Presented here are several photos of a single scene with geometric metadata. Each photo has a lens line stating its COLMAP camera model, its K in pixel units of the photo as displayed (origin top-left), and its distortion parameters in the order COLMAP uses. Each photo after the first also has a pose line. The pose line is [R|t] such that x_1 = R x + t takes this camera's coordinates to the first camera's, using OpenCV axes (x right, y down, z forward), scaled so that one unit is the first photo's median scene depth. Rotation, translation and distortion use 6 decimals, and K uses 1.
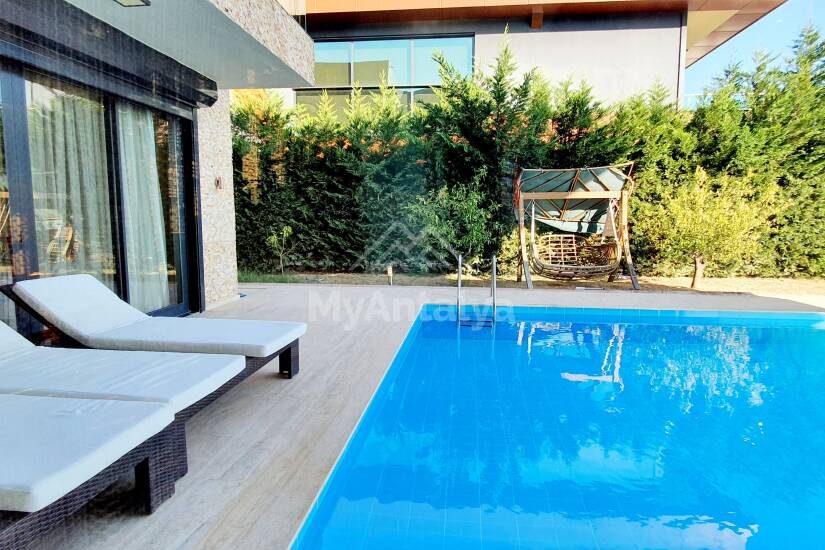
lens RADIAL K [[465.5, 0, 424.0], [0, 465.5, 262.0], [0, 0, 1]] dist [0.001345, -0.000852]
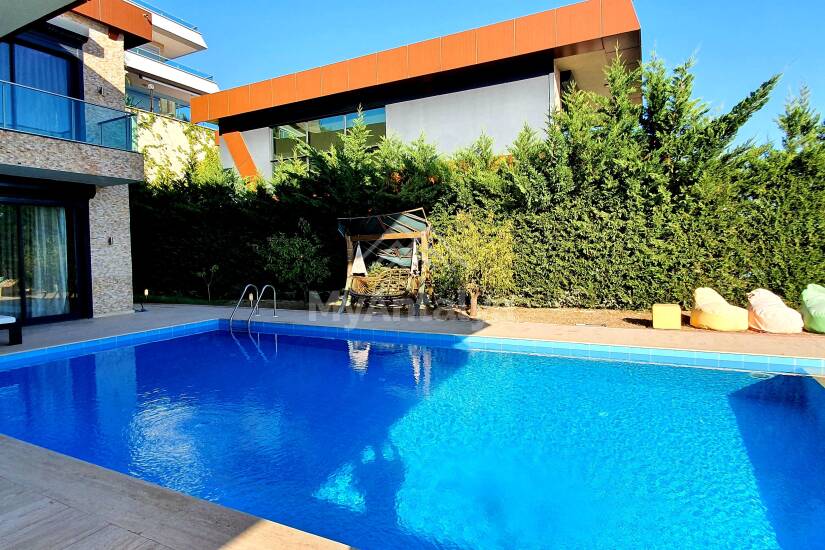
lens RADIAL K [[465.5, 0, 424.0], [0, 465.5, 262.0], [0, 0, 1]] dist [0.001345, -0.000852]
pose [[0.931866, -0.015384, -0.362475, 0.853174], [-0.009977, 0.997636, -0.067990, 0.004574], [0.362664, 0.066974, 0.929510, -0.095162]]
